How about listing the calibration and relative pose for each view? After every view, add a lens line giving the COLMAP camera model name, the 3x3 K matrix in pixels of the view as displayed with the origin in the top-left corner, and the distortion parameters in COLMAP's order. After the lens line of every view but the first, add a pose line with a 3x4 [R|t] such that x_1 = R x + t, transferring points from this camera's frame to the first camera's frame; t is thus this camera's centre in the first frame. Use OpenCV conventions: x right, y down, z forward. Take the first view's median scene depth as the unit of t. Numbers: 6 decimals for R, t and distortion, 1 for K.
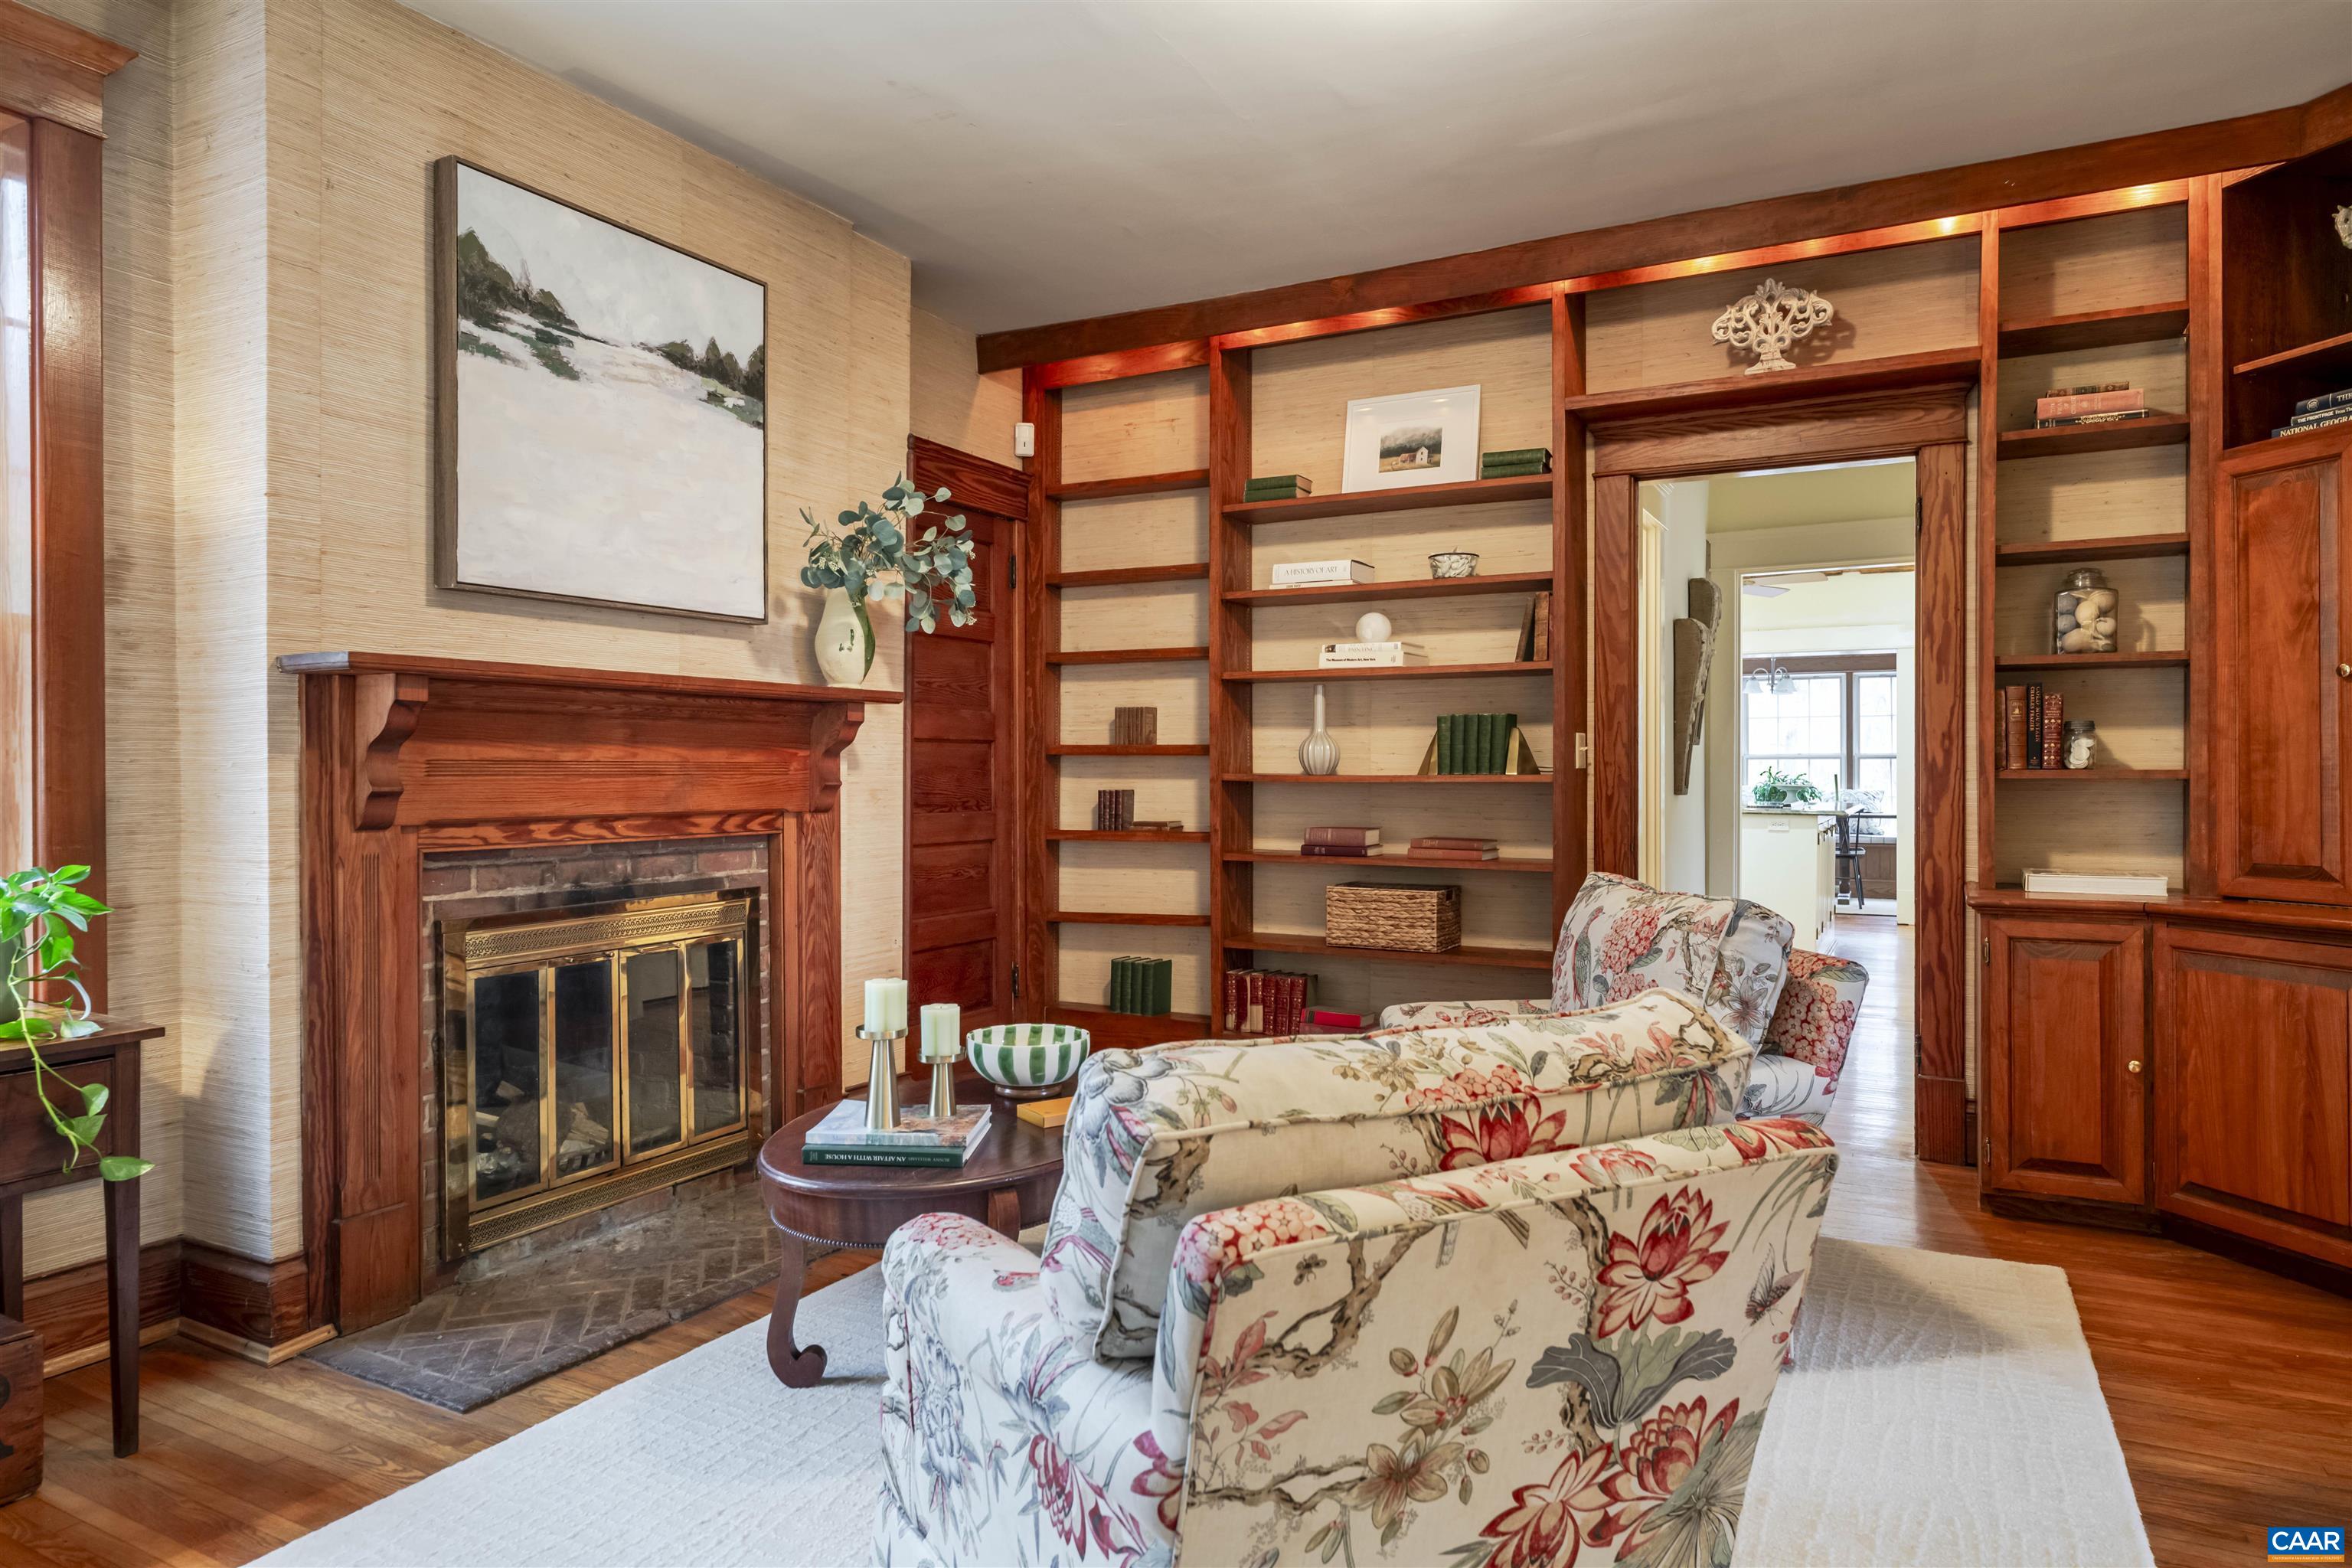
lens RADIAL K [[1410.6, 0, 1176.0], [0, 1410.6, 784.0], [0, 0, 1]] dist [0.000813, 0.000157]
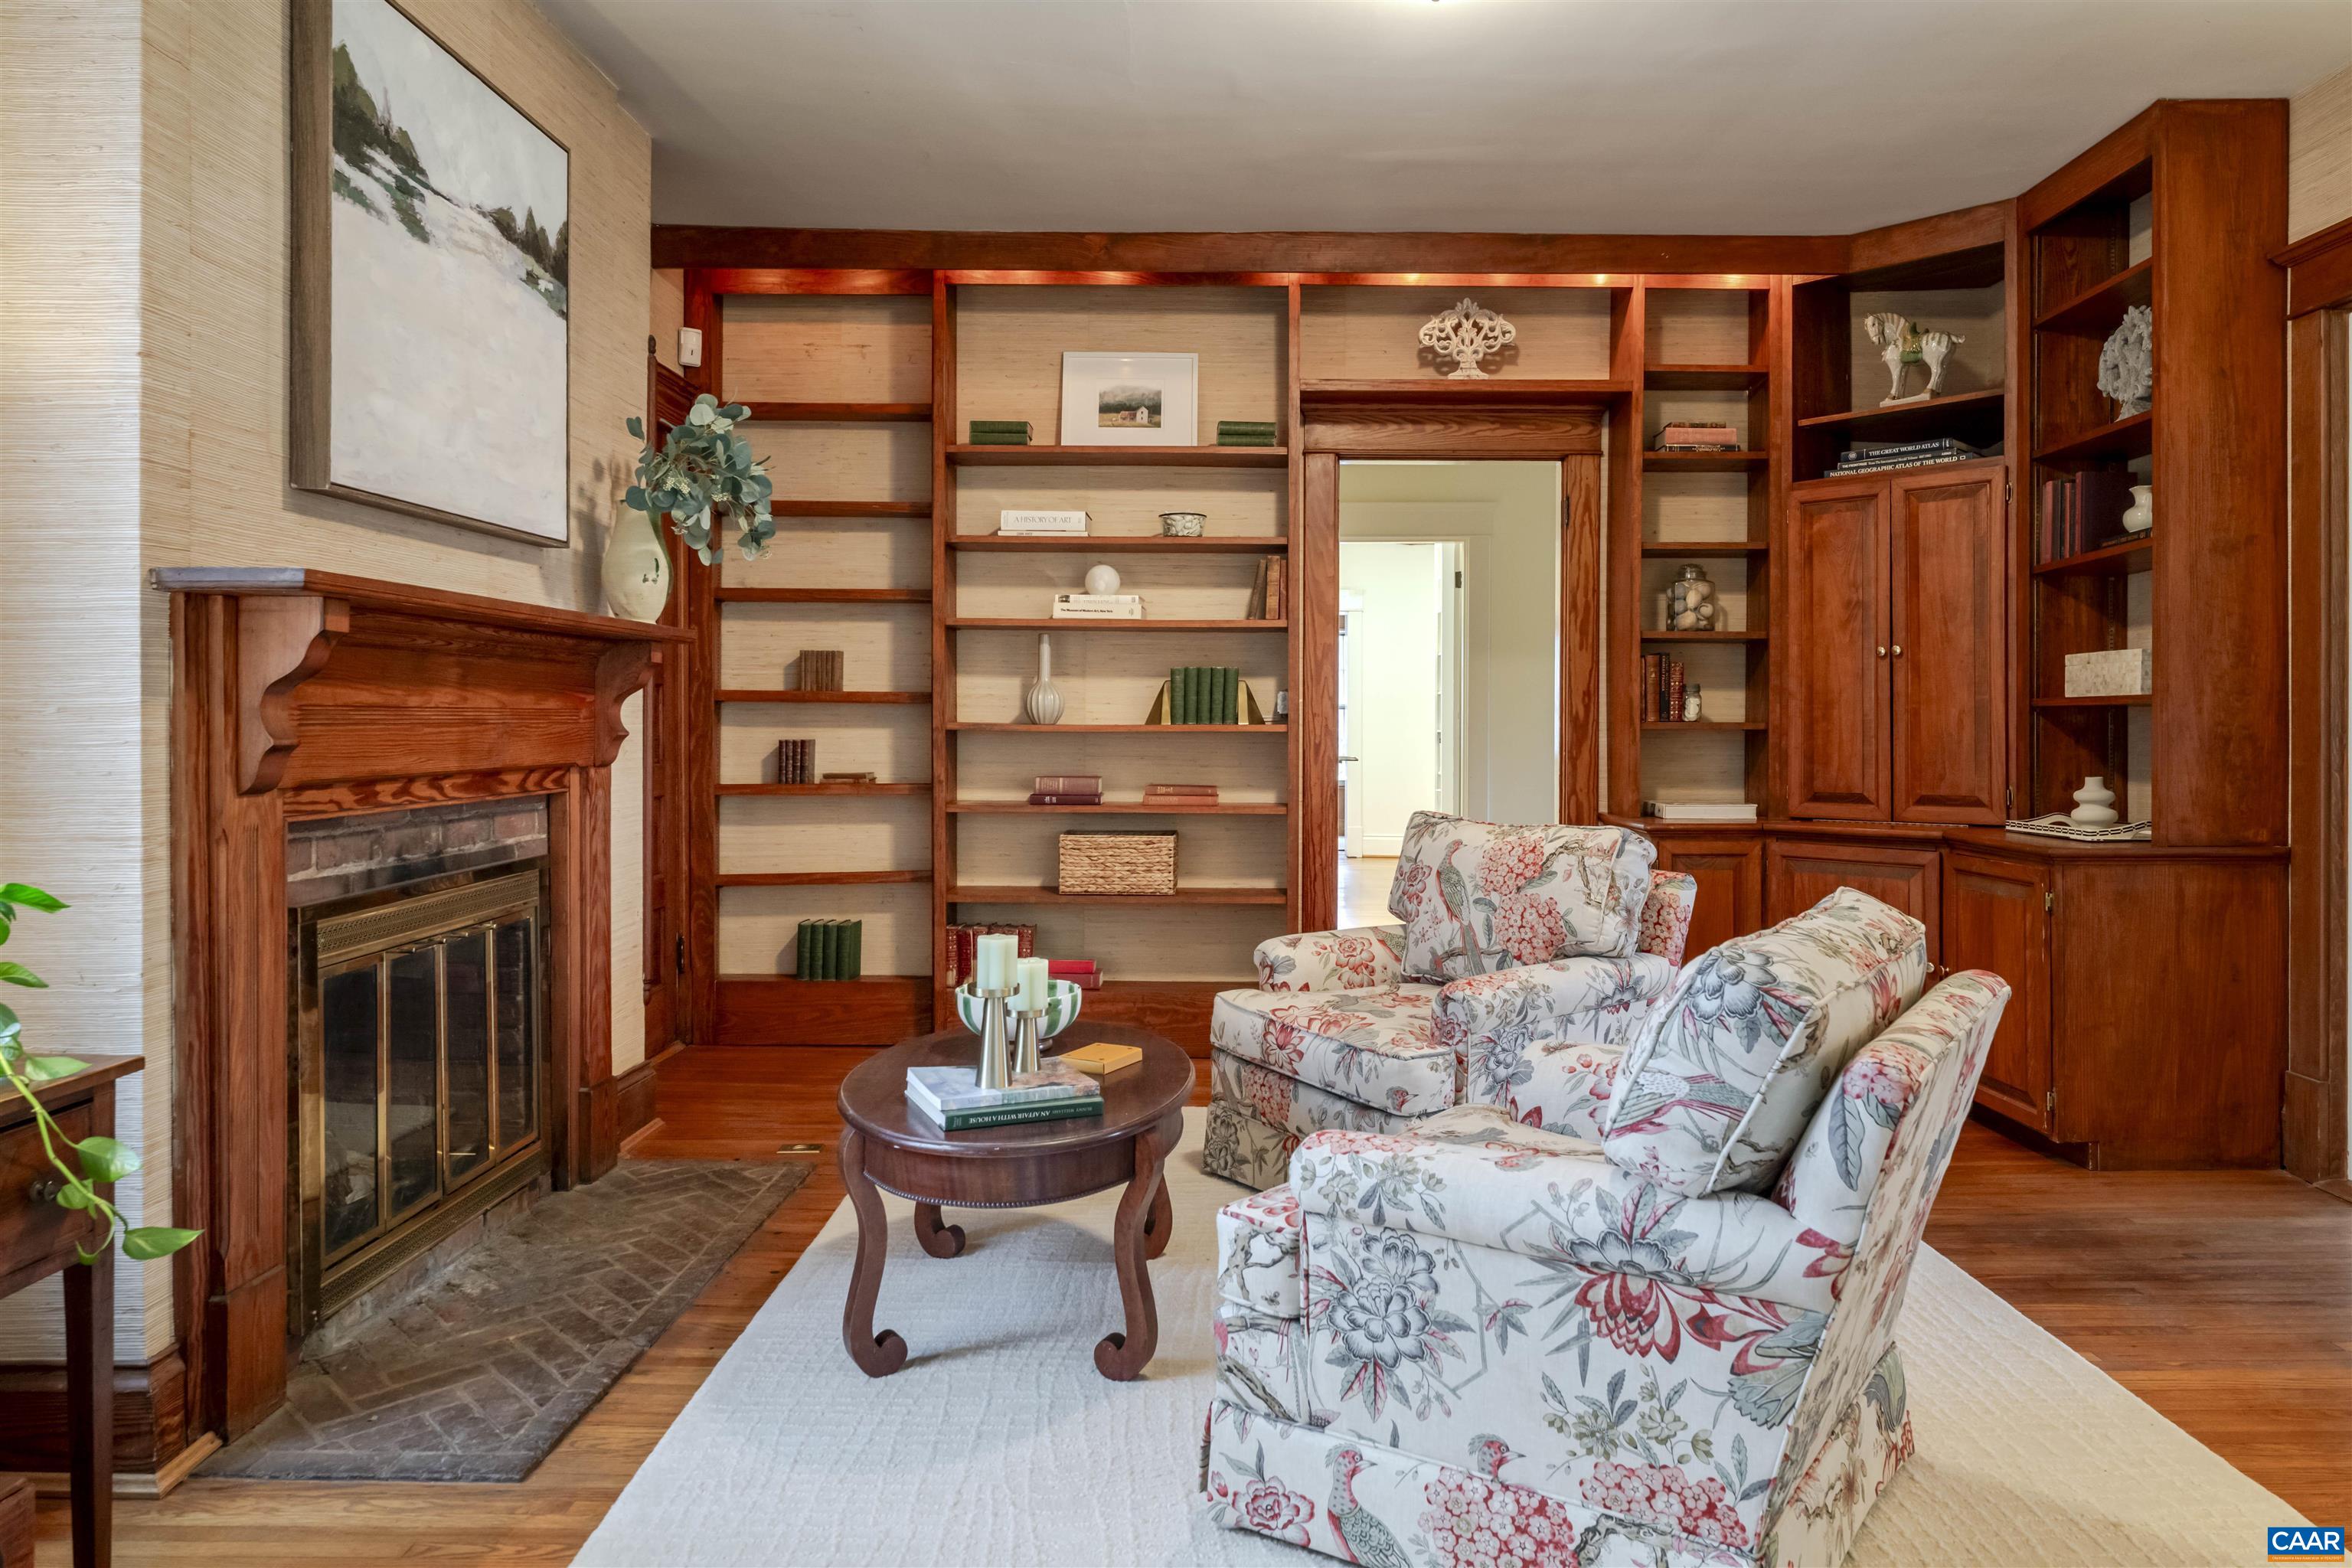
lens RADIAL K [[1486.4, 0, 1233.1], [0, 1486.4, 742.4], [0, 0, 1]] dist [-0.000169, 0.000725]
pose [[0.880689, -0.003531, 0.473682, -0.383444], [0.000027, 0.999973, 0.007403, -0.001817], [-0.473695, -0.006507, 0.880665, 0.012974]]
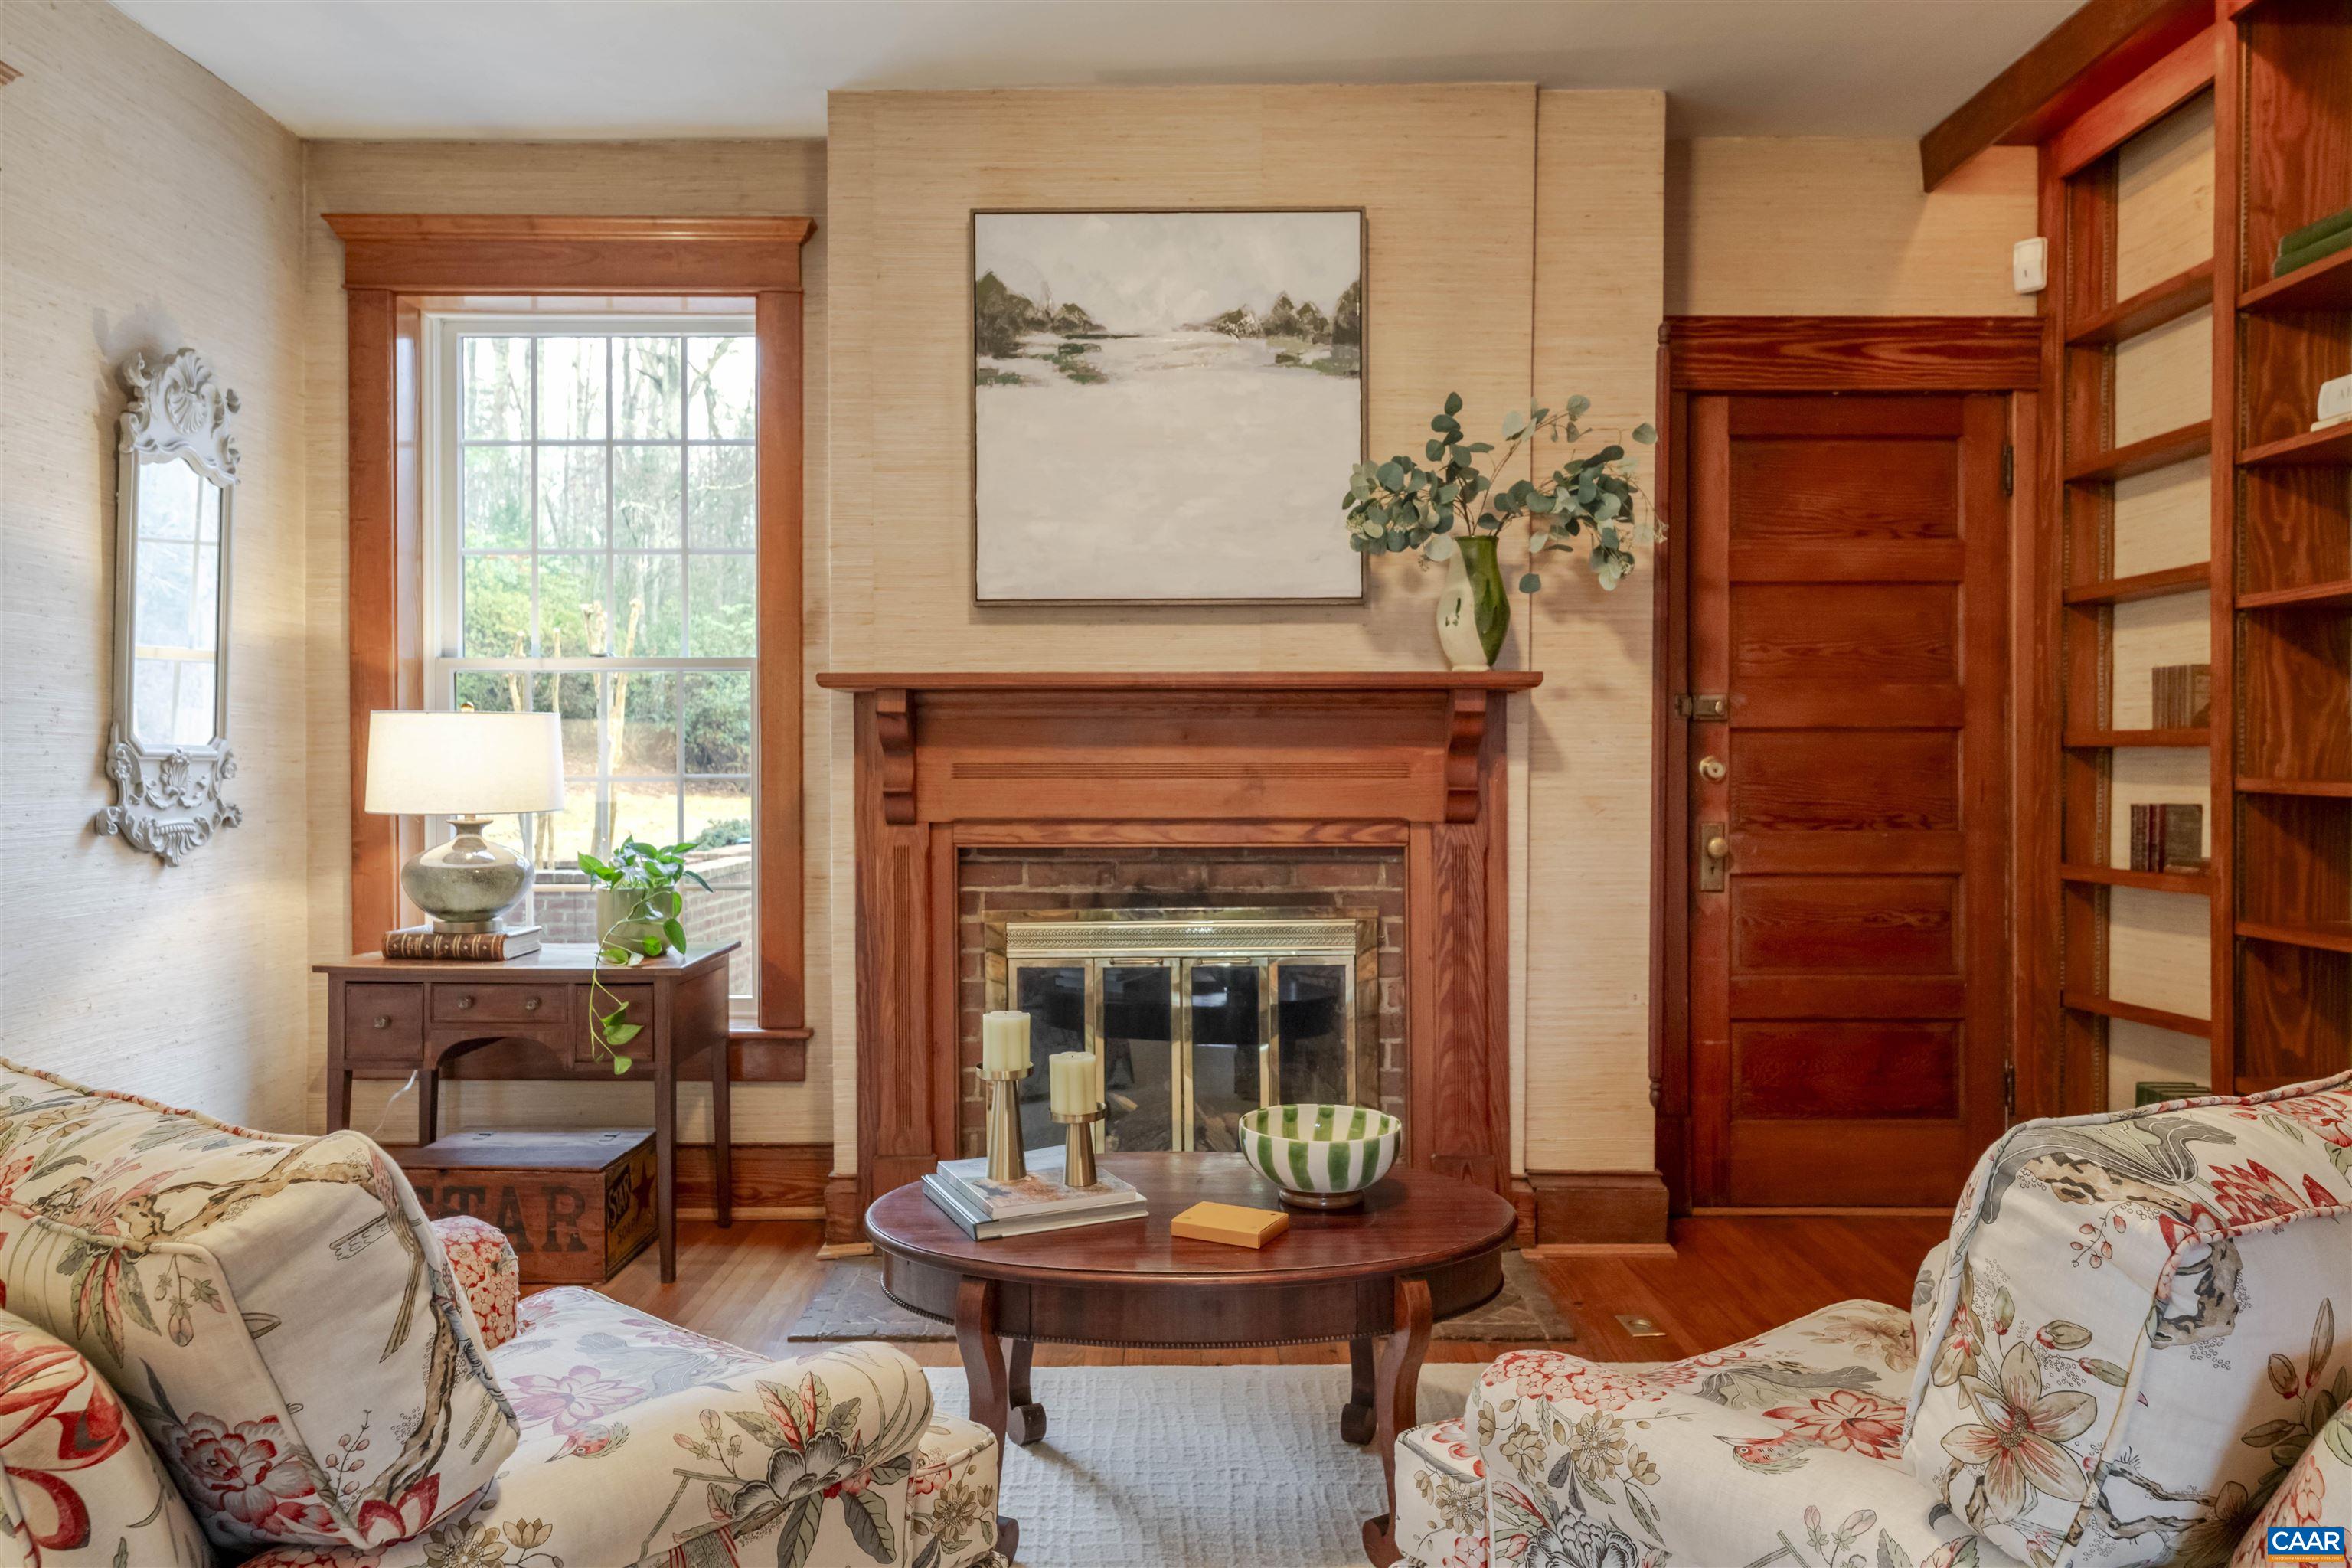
lens RADIAL K [[1536.0, 0, 1176.0], [0, 1536.0, 784.0], [0, 0, 1]] dist [0.002198, -0.000463]
pose [[0.477636, 0.009815, -0.878503, 0.507333], [-0.007357, 0.999947, 0.007172, -0.009076], [0.878527, 0.003038, 0.477683, 0.476040]]
